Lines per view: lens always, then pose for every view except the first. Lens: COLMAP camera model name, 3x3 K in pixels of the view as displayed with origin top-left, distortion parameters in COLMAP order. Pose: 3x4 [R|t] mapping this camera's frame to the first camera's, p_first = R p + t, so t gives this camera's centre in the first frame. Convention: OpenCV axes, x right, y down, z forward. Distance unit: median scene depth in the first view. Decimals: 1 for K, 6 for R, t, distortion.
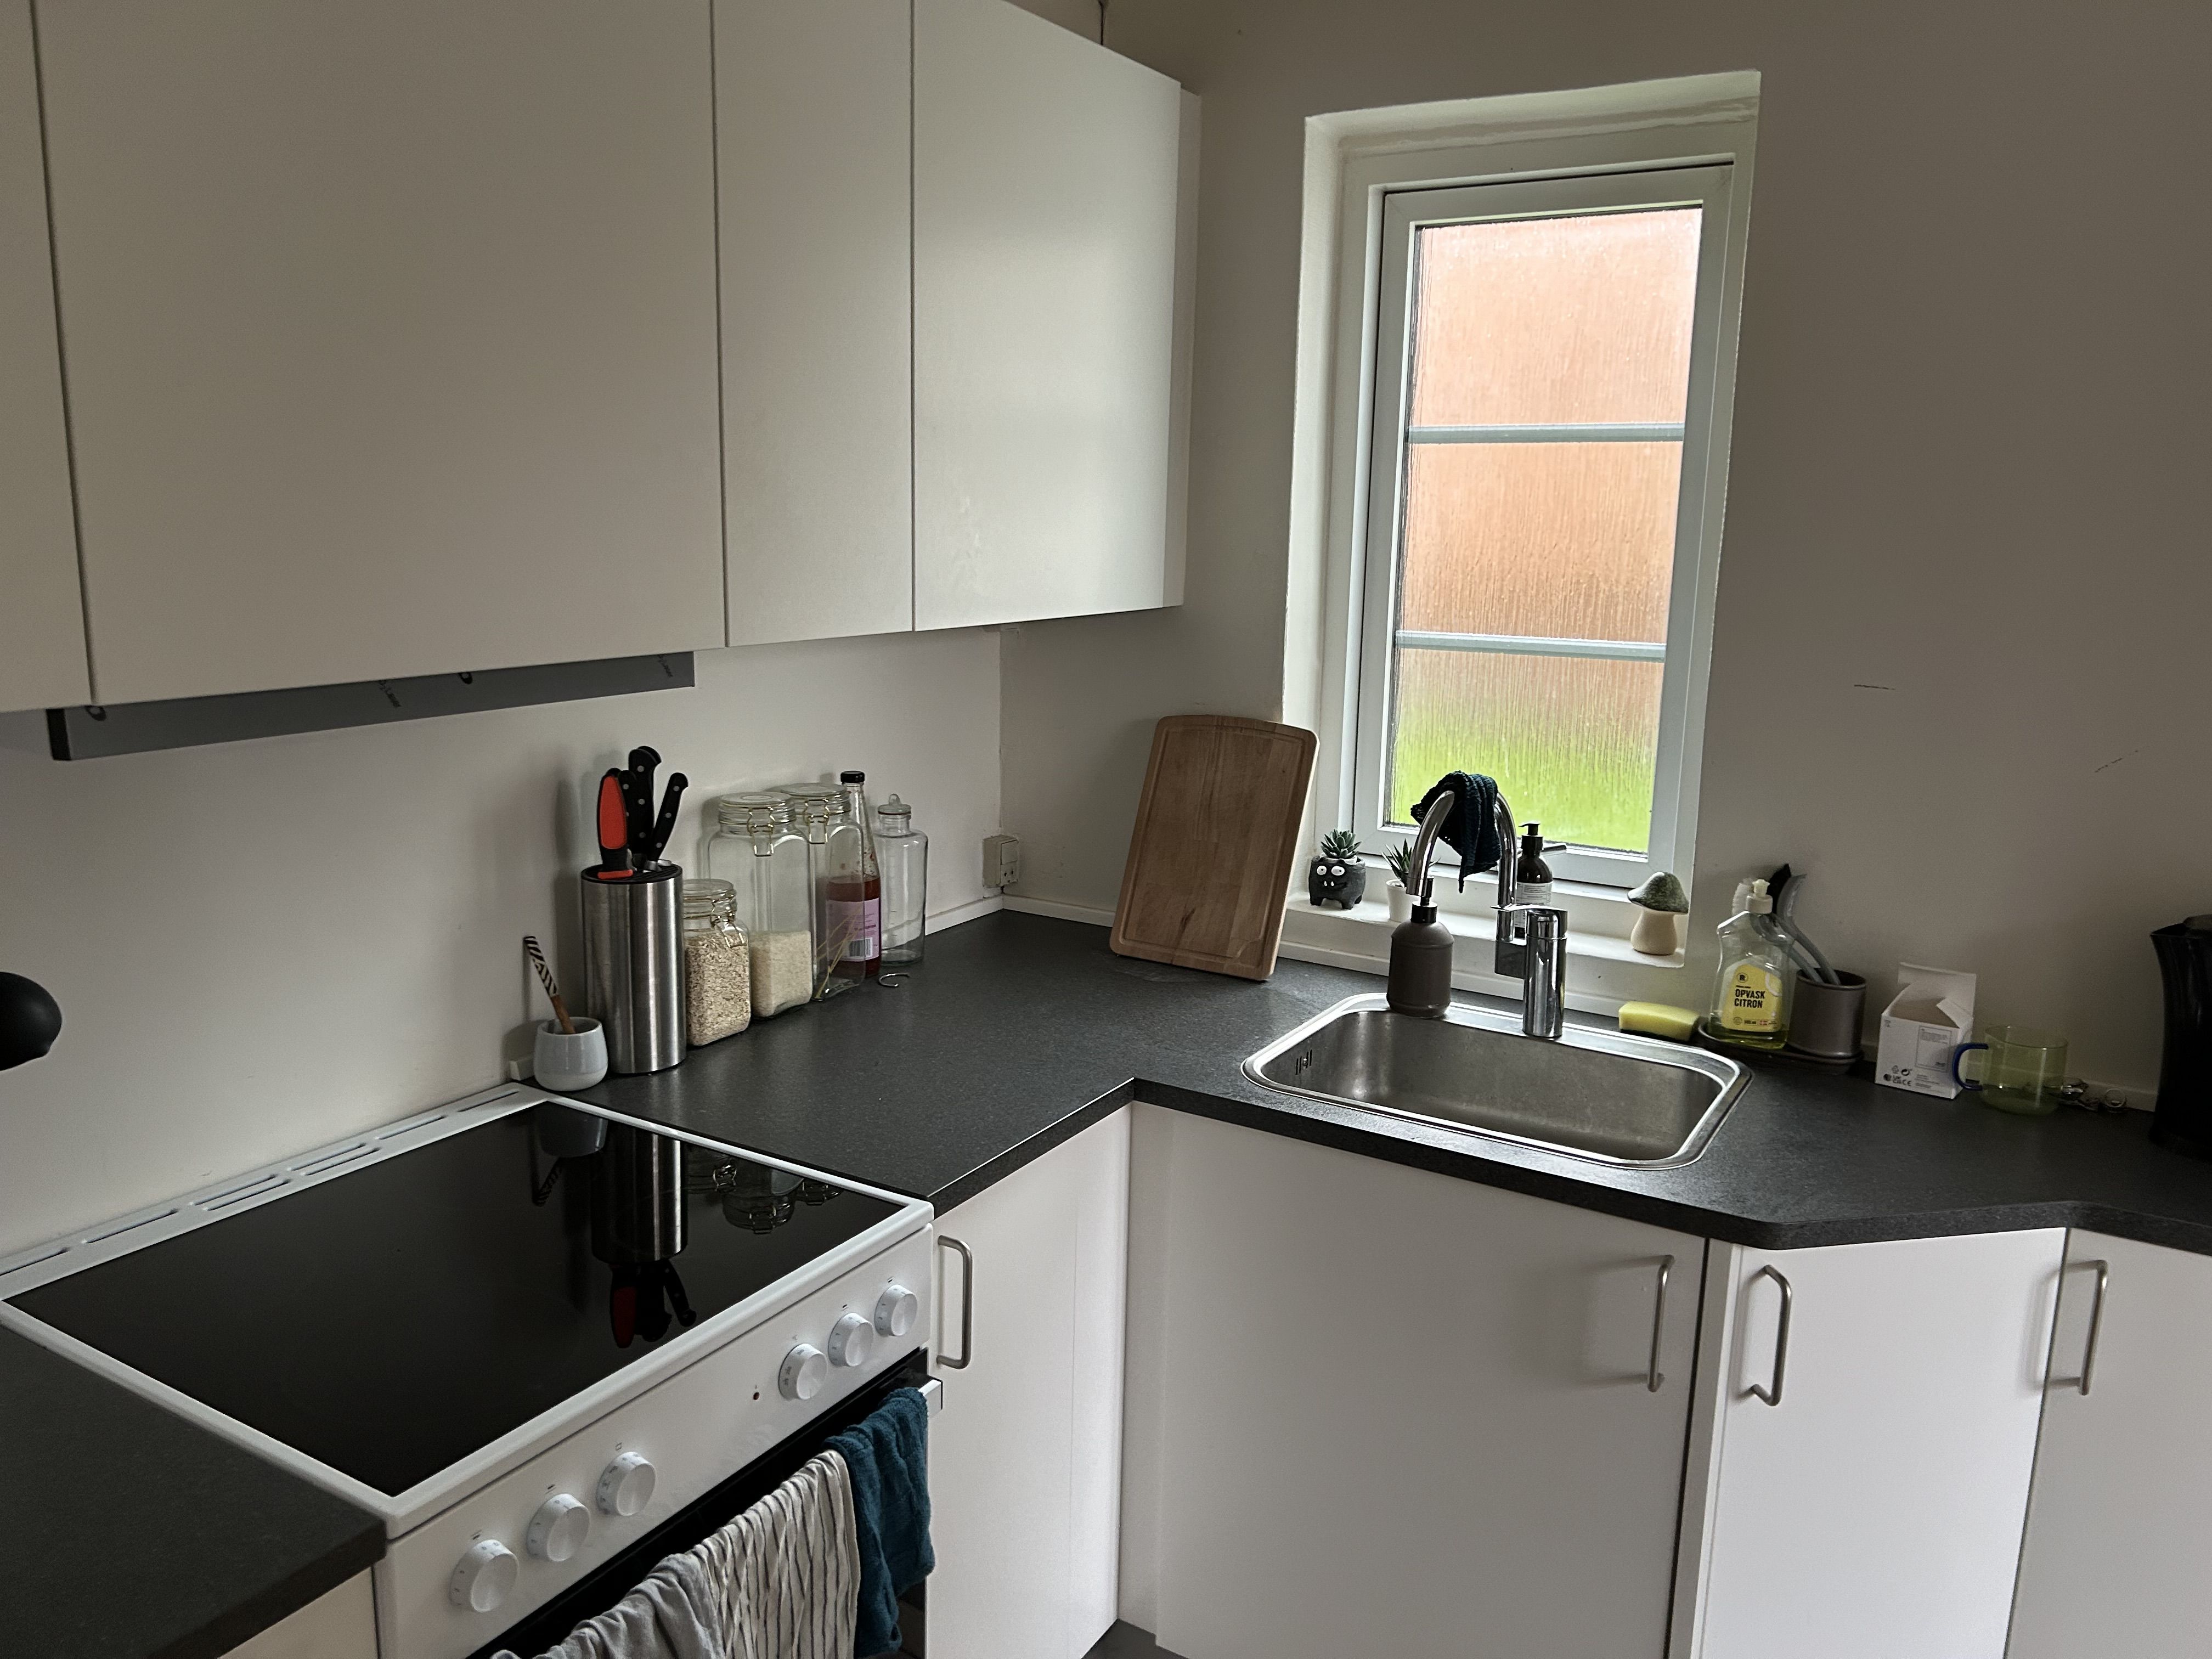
lens RADIAL K [[1619.9, 0, 1107.3], [0, 1619.9, 826.5], [0, 0, 1]] dist [0.087417, -0.156721]
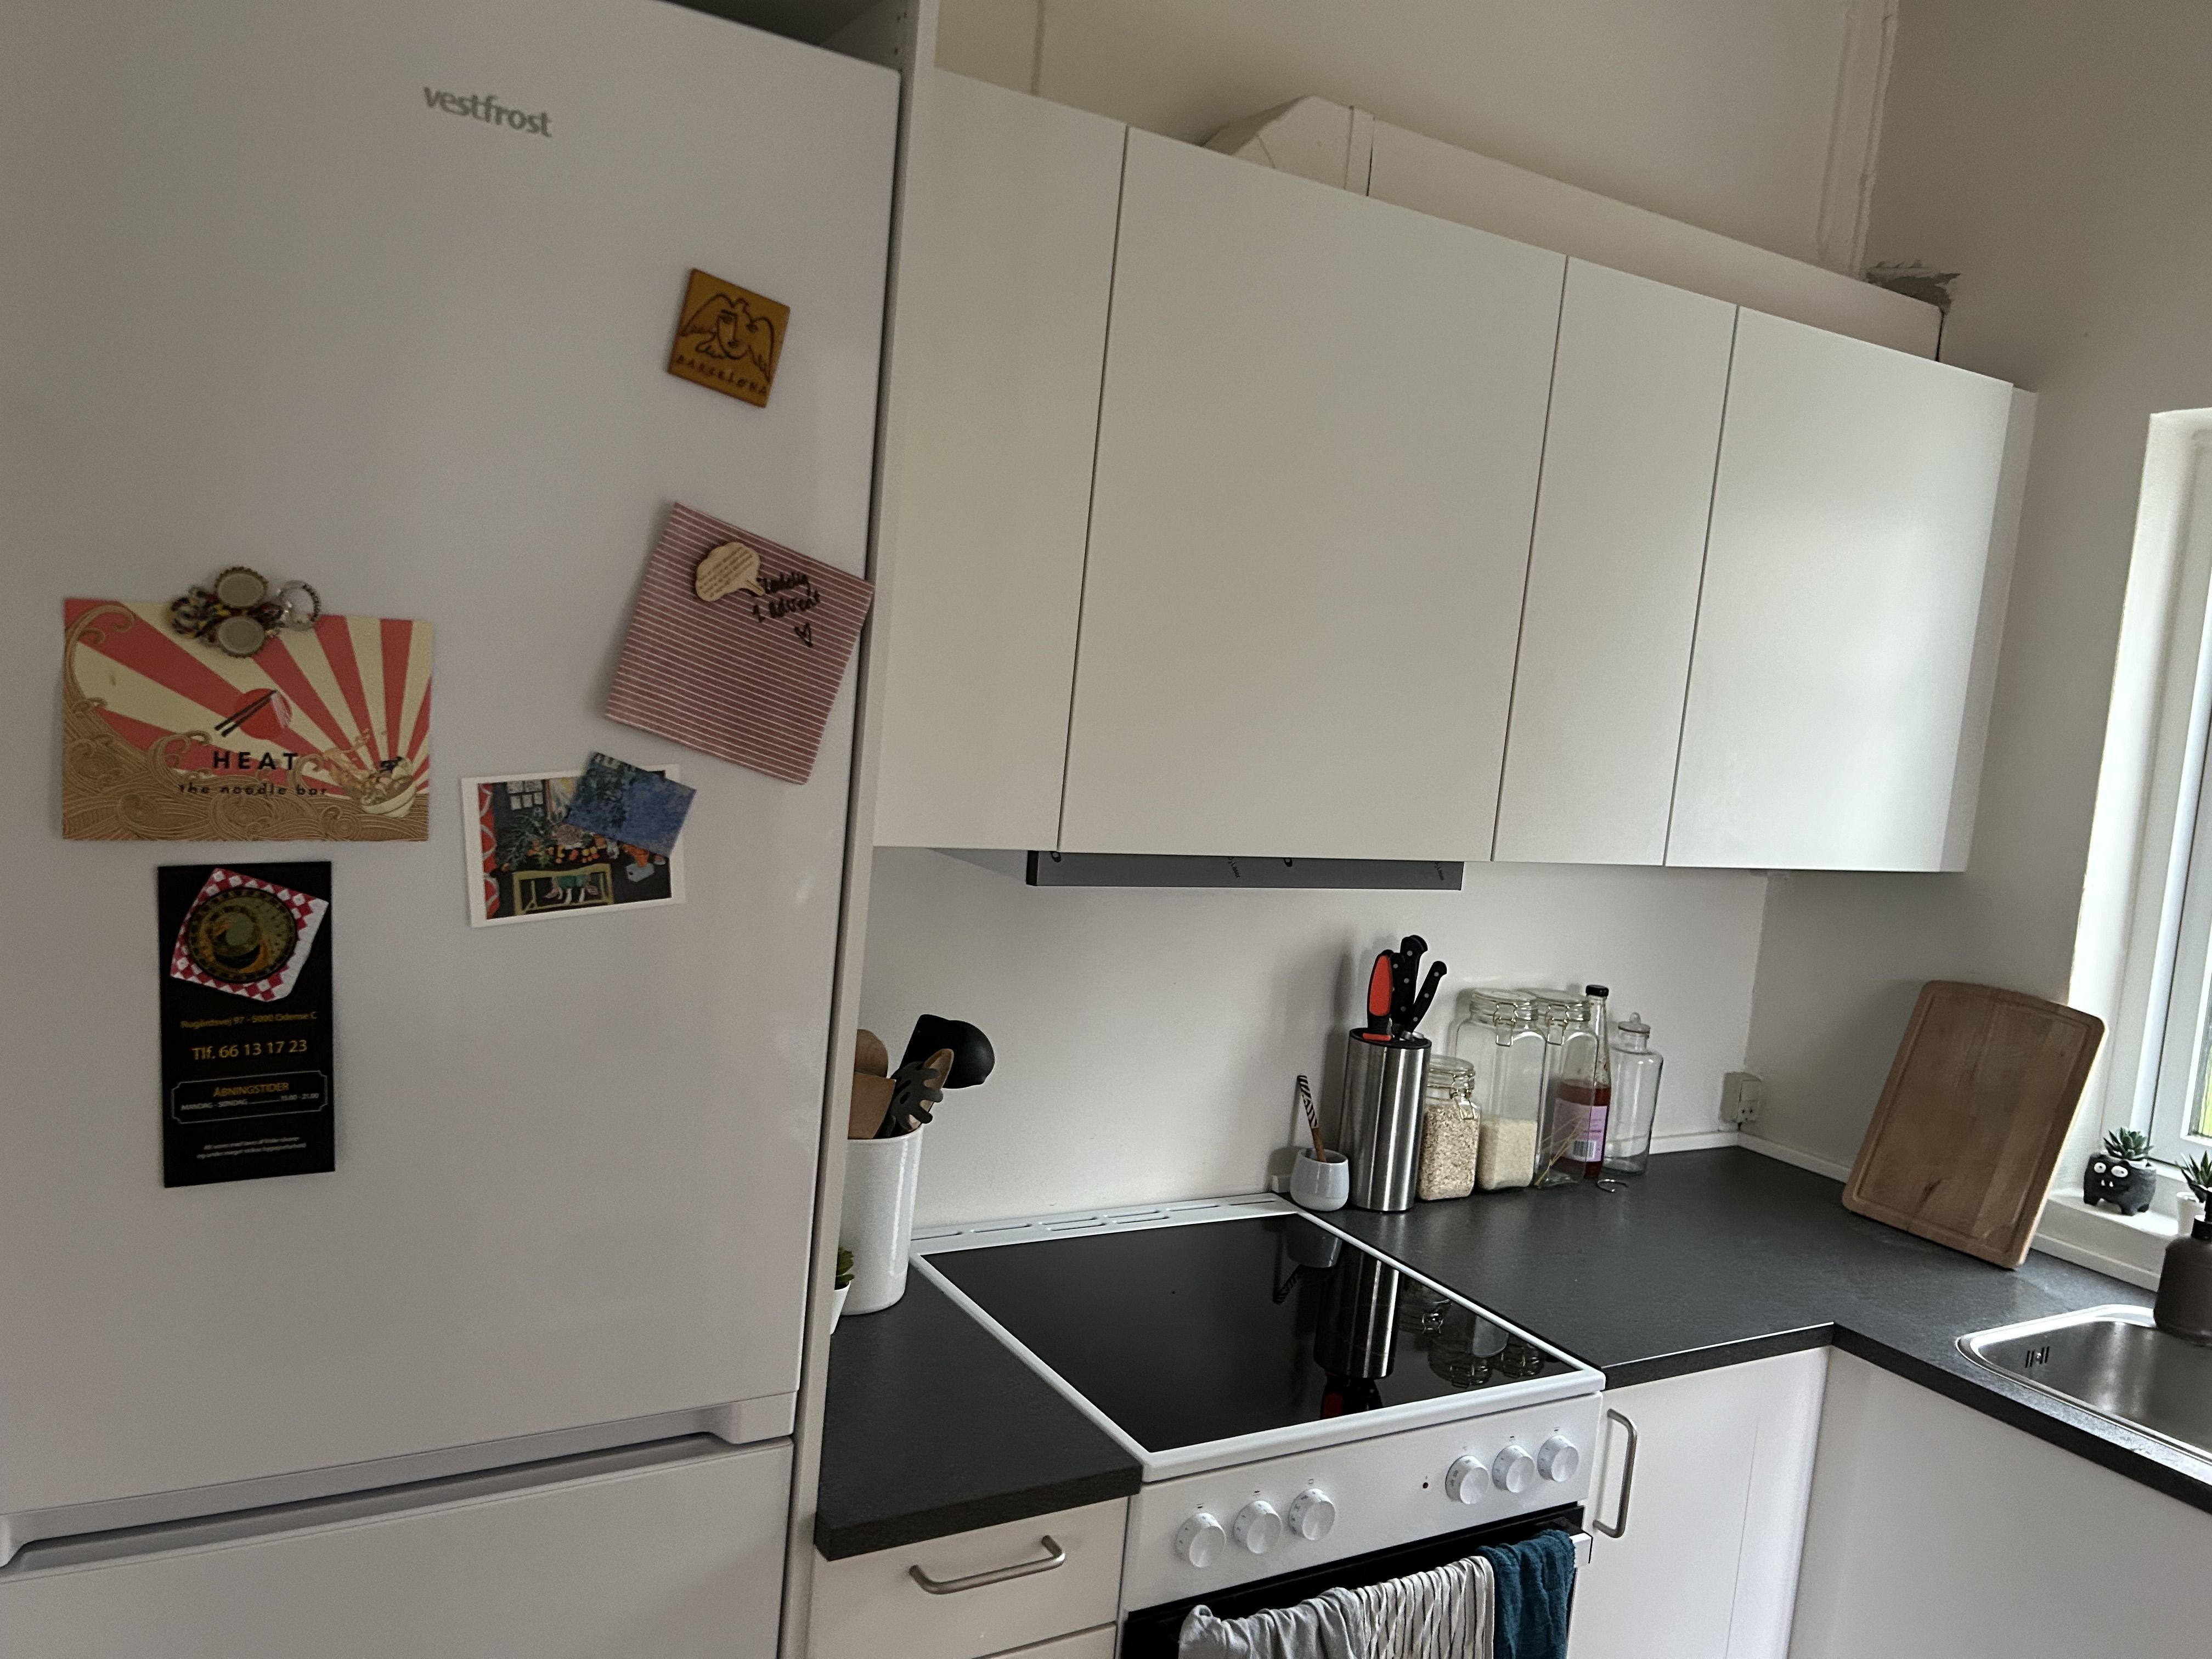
lens RADIAL K [[1638.9, 0, 1113.7], [0, 1638.9, 829.9], [0, 0, 1]] dist [0.090735, -0.105697]
pose [[0.882587, 0.105852, -0.458079, 0.061741], [-0.163758, 0.982525, -0.088474, 0.016895], [0.440709, 0.153100, 0.884498, -0.168291]]
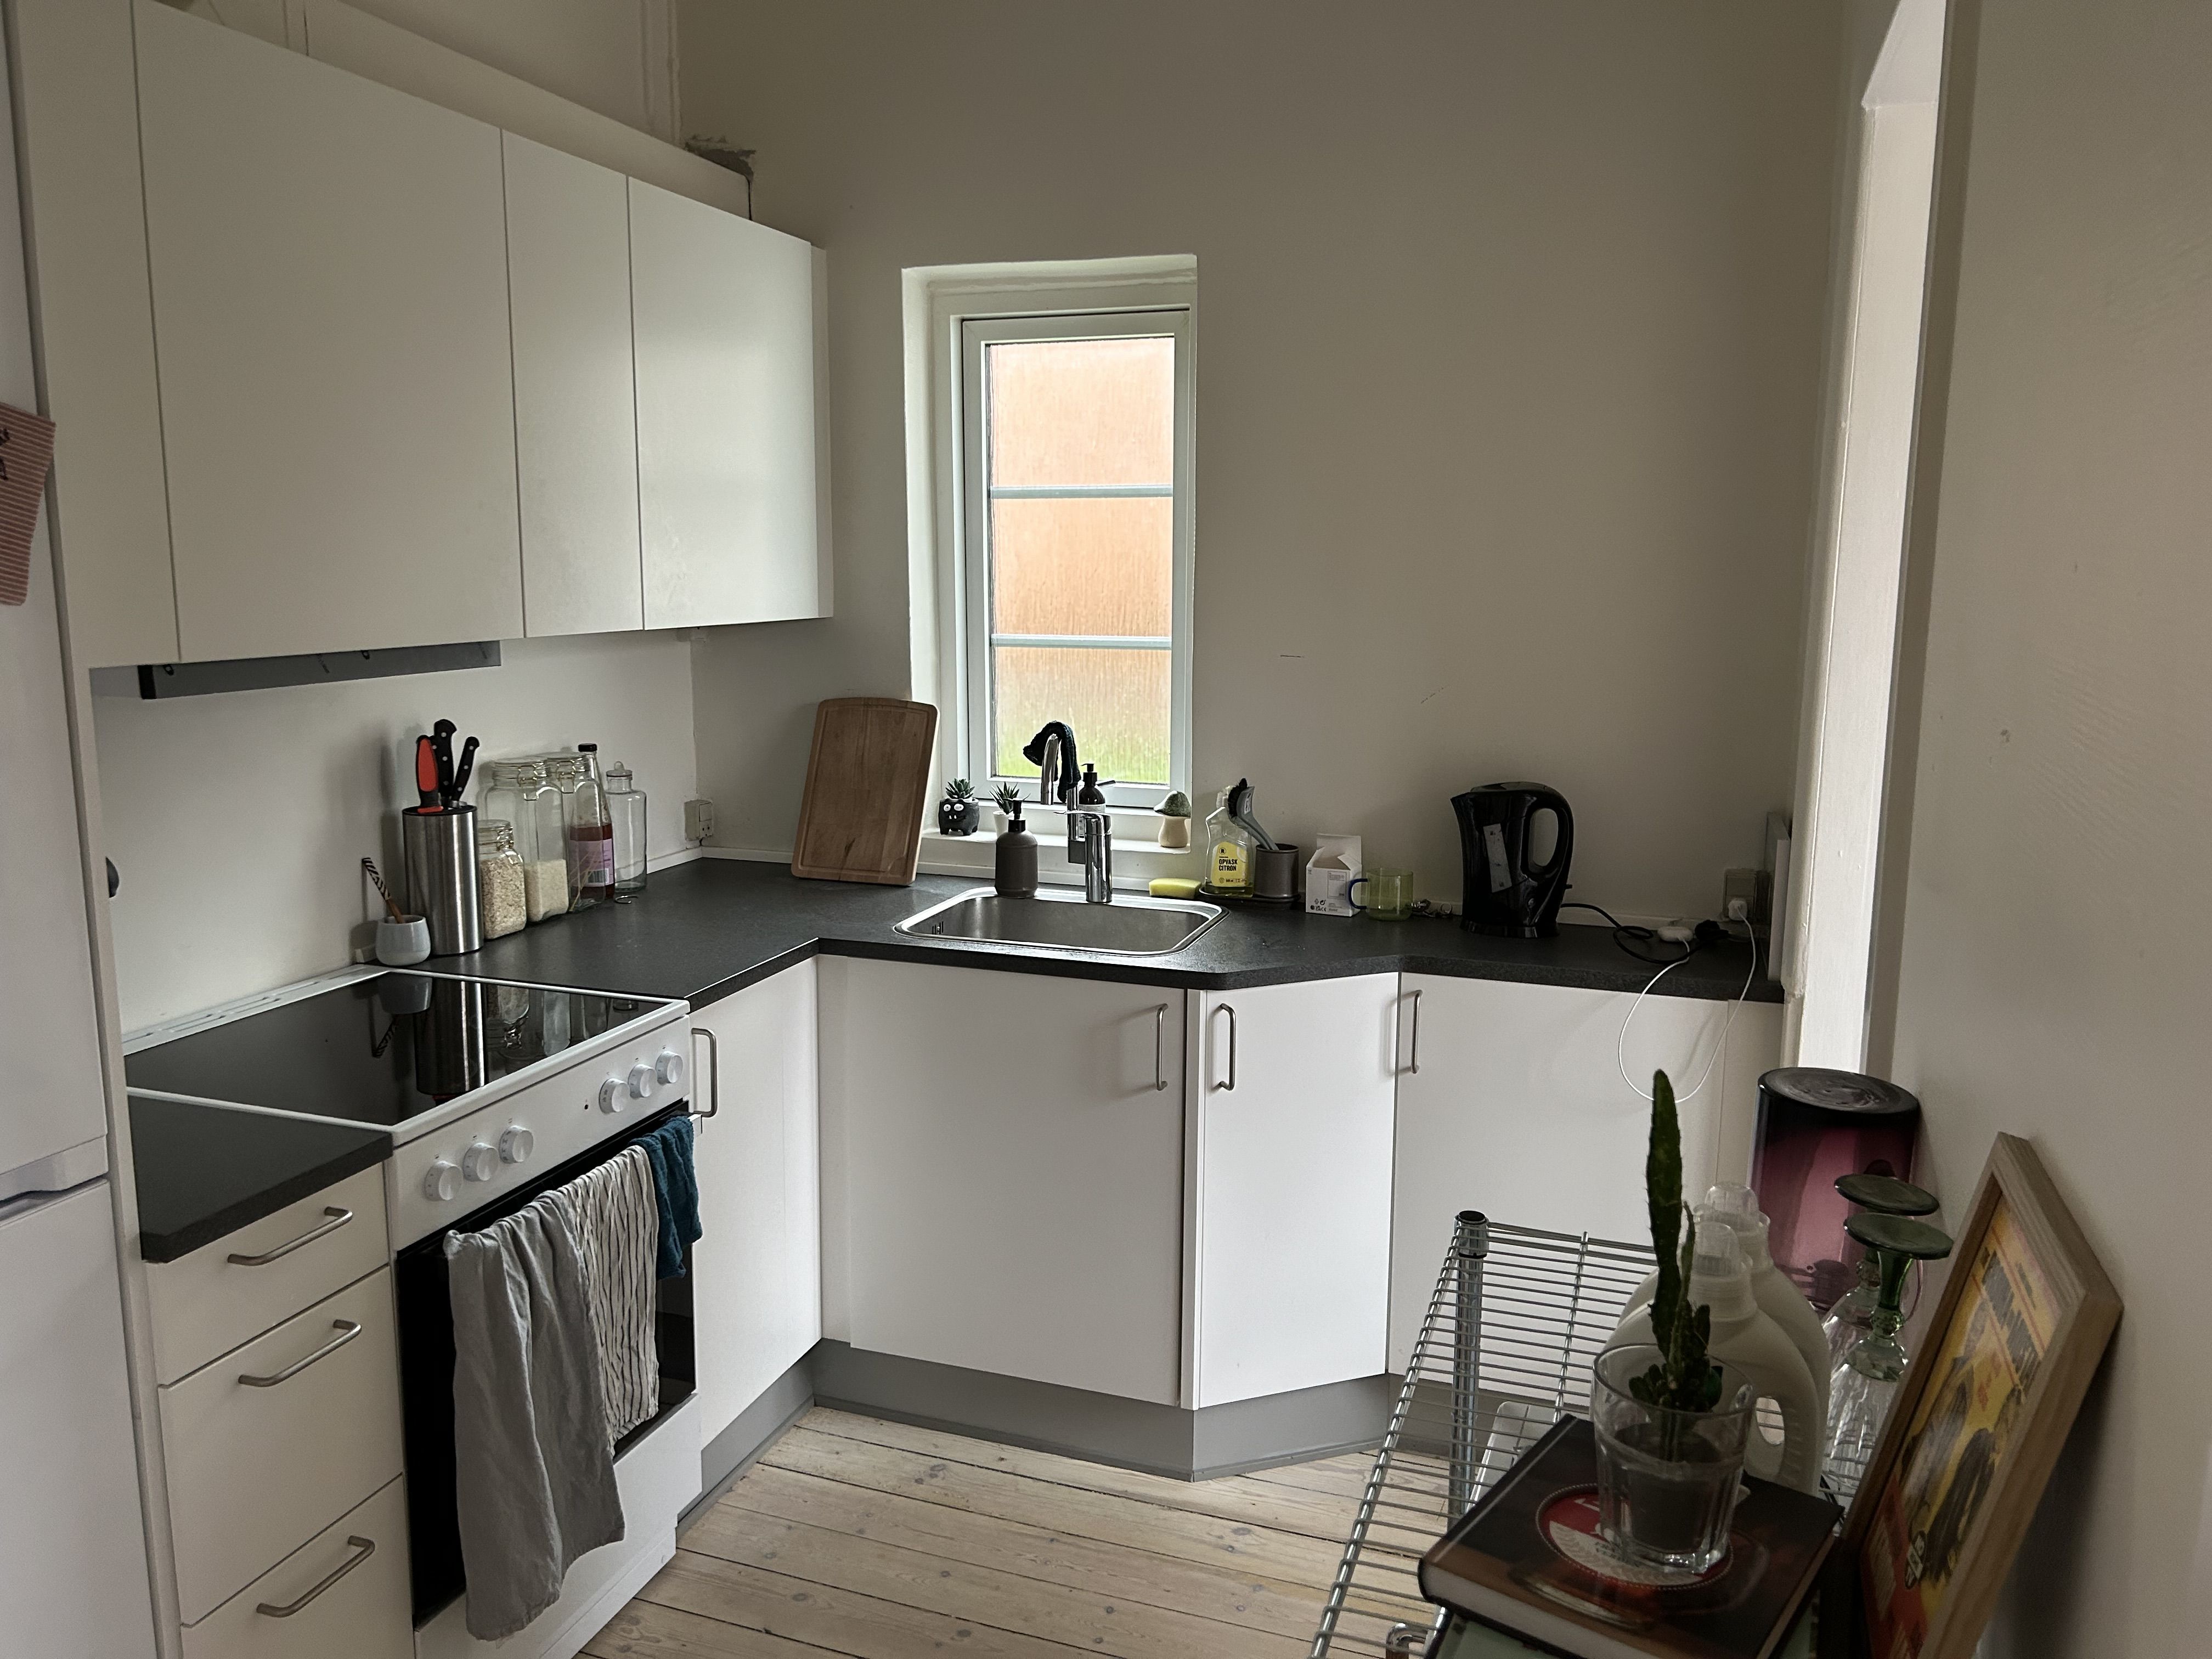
lens RADIAL K [[1638.9, 0, 1113.7], [0, 1638.9, 829.9], [0, 0, 1]] dist [0.090735, -0.105697]
pose [[0.975692, -0.049223, 0.213549, -0.033082], [0.054869, 0.998281, -0.020589, 0.099991], [-0.212168, 0.031806, 0.976715, -0.466428]]
